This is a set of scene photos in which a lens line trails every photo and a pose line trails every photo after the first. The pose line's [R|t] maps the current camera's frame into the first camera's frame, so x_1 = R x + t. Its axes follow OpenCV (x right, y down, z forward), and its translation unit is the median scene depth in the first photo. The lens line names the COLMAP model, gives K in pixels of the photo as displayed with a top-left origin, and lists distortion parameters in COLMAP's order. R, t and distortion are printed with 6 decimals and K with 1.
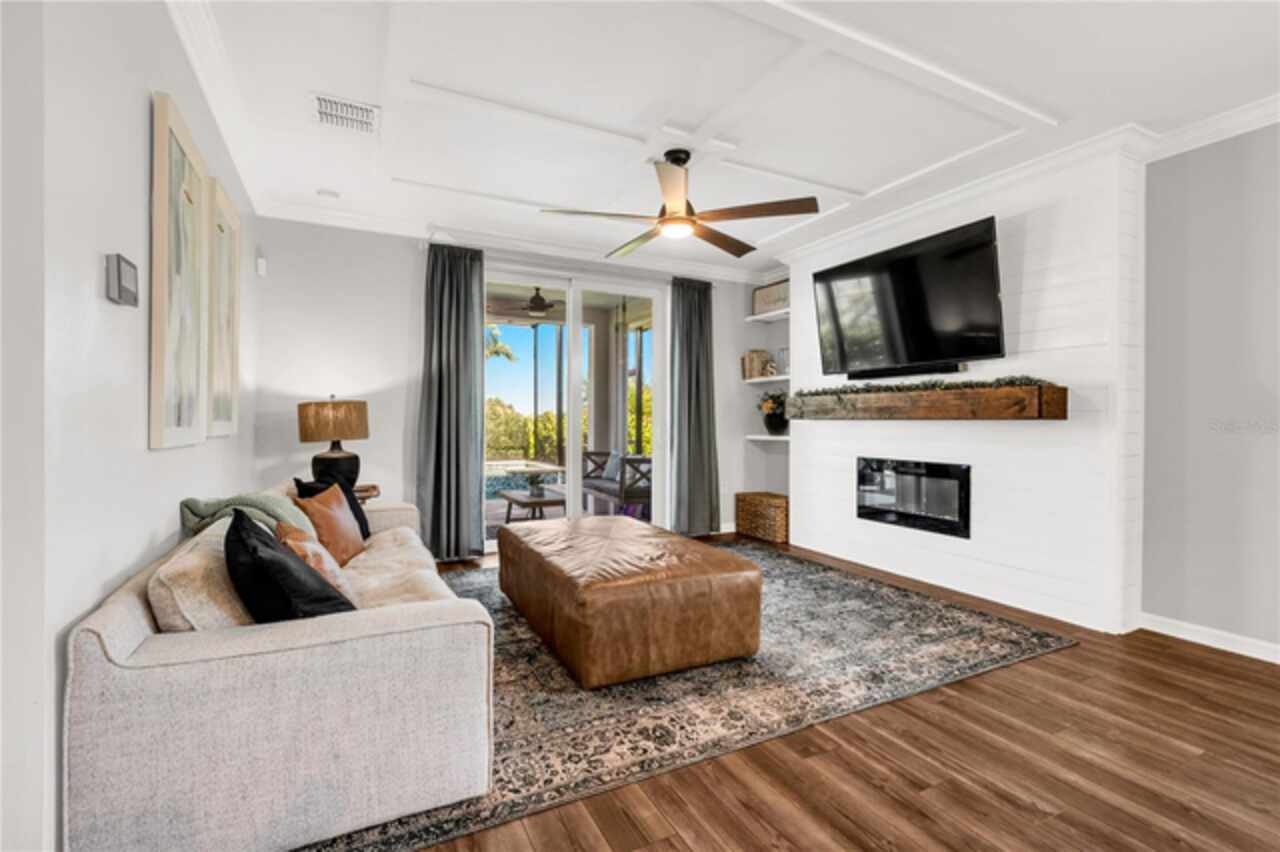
lens RADIAL K [[571.7, 0, 639.0], [0, 571.7, 420.6], [0, 0, 1]] dist [-0.009922, 0.000566]
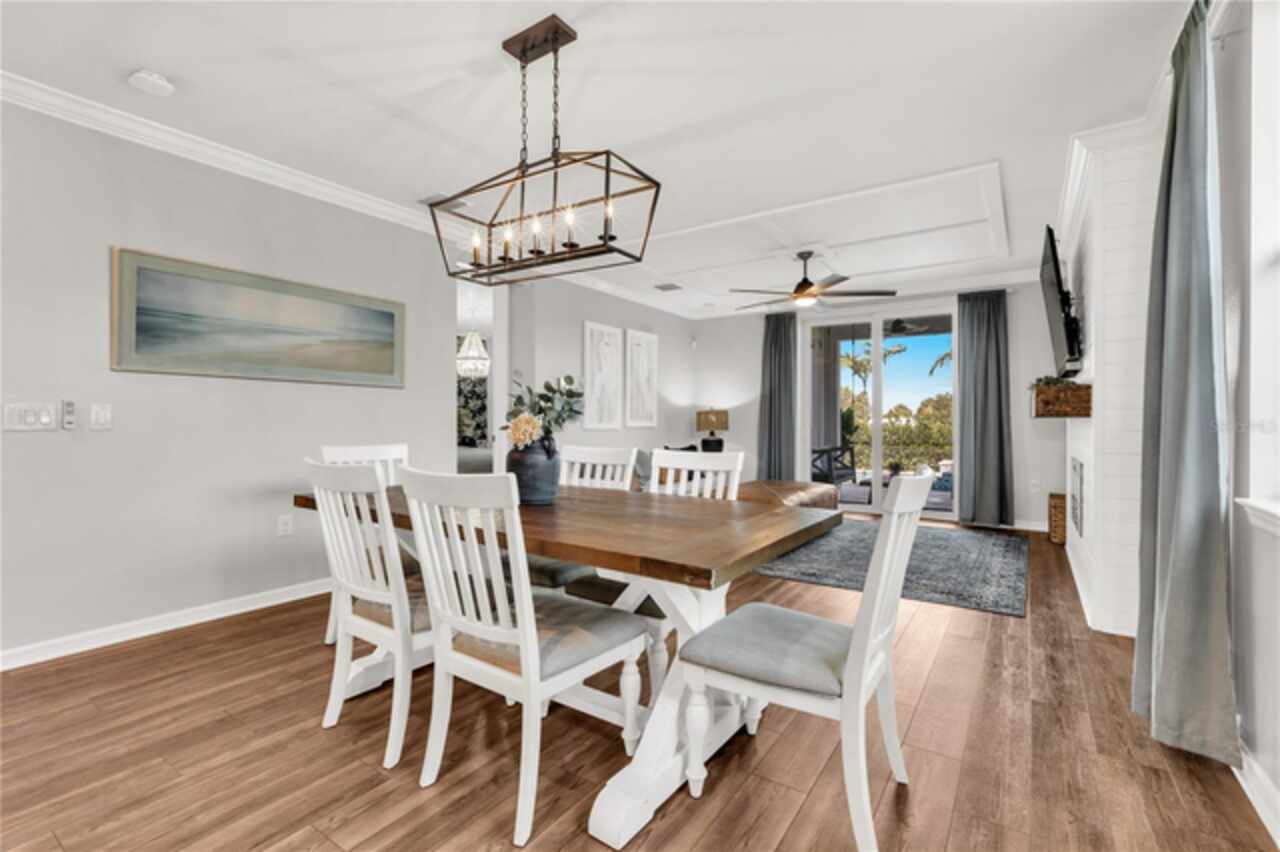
lens RADIAL K [[571.7, 0, 640.9], [0, 571.7, 424.5], [0, 0, 1]] dist [-0.009922, 0.000566]
pose [[0.479464, 0.003112, -0.877556, 1.036421], [-0.001073, 0.999995, 0.002960, 0.006709], [0.877561, -0.000478, 0.479465, -0.141287]]
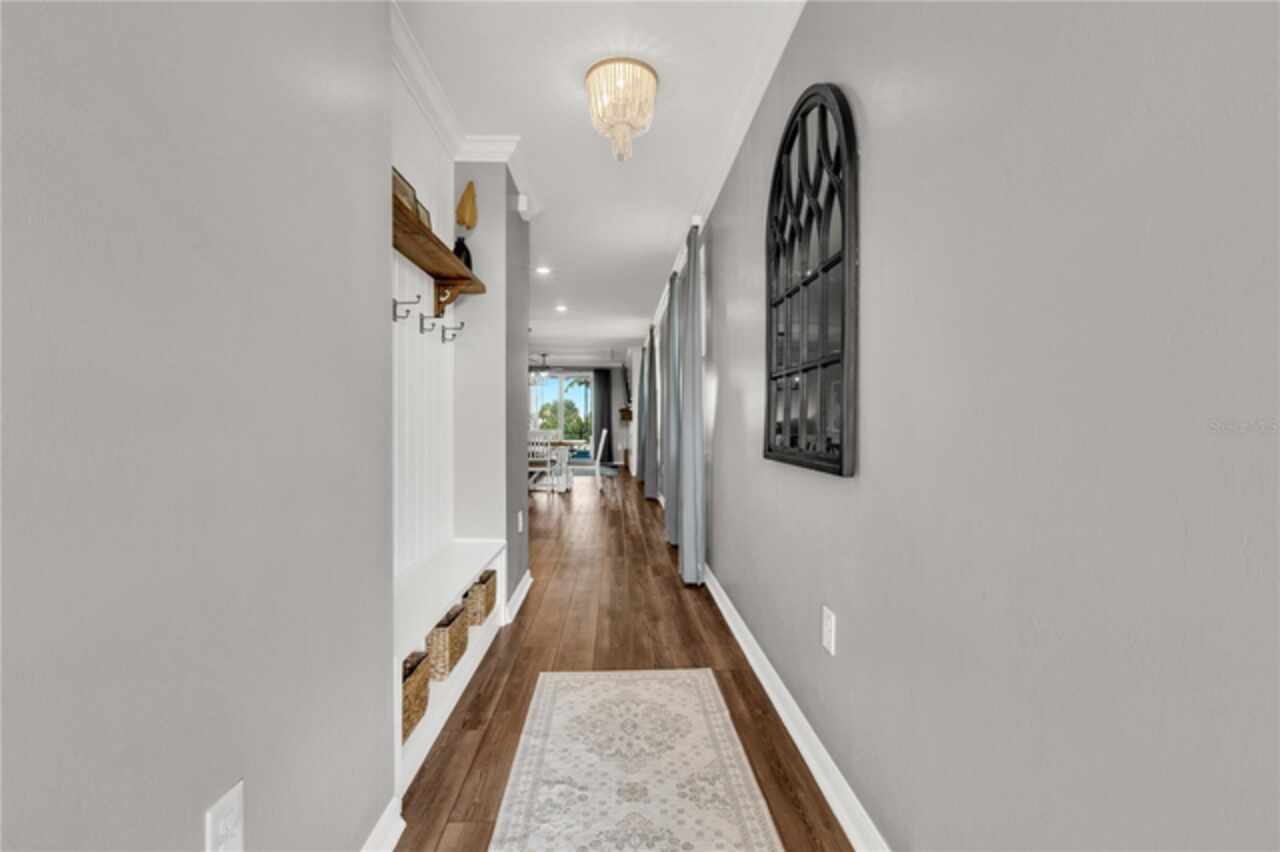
lens RADIAL K [[571.7, 0, 636.7], [0, 571.7, 425.8], [0, 0, 1]] dist [-0.009922, 0.000566]
pose [[0.902961, 0.004274, -0.429701, 1.996100], [-0.004901, 0.999988, -0.000352, 0.027032], [0.429694, 0.002424, 0.902971, -1.984855]]
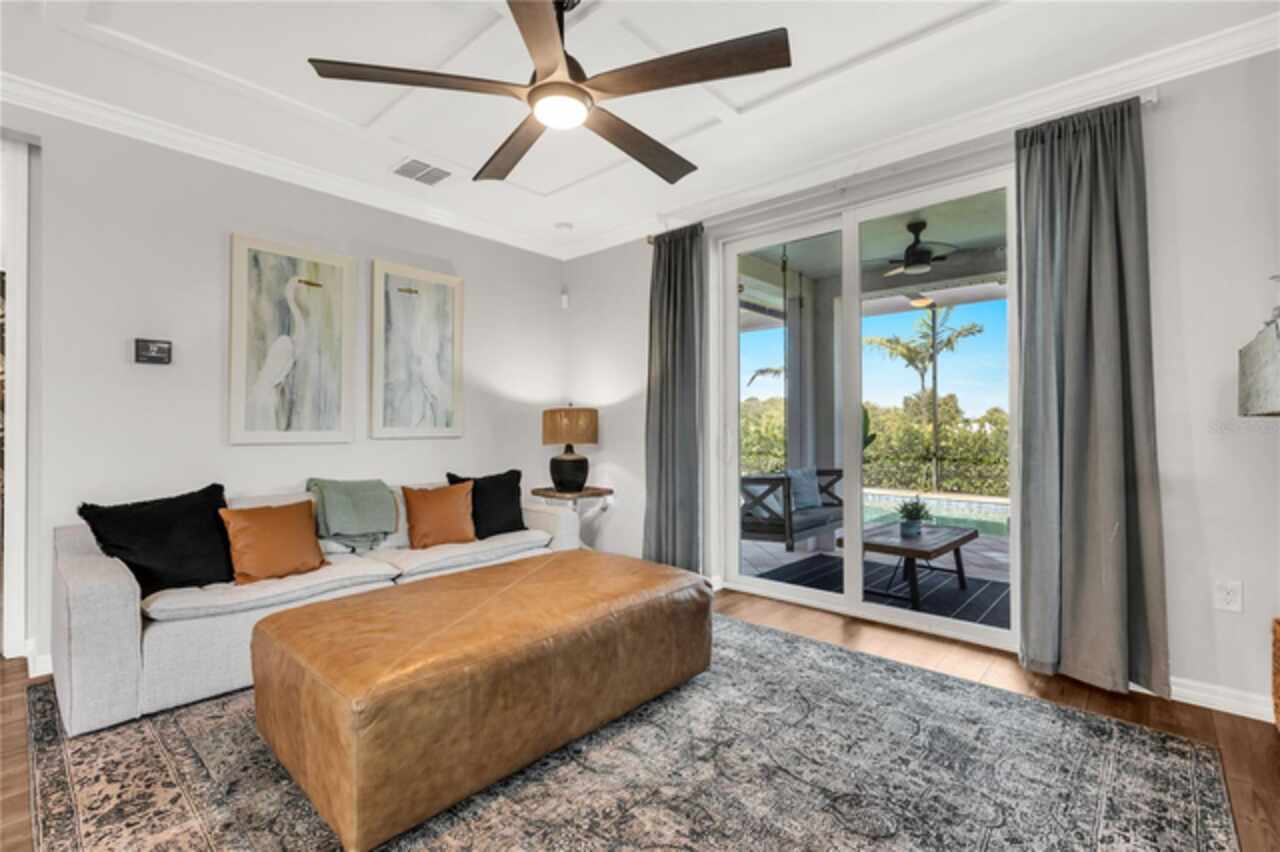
lens RADIAL K [[571.7, 0, 638.1], [0, 571.7, 424.5], [0, 0, 1]] dist [-0.009922, 0.000566]
pose [[0.354004, -0.003926, -0.935236, 0.549847], [-0.002953, 0.999982, -0.005315, 0.002109], [0.935239, 0.004643, 0.353986, 0.717546]]
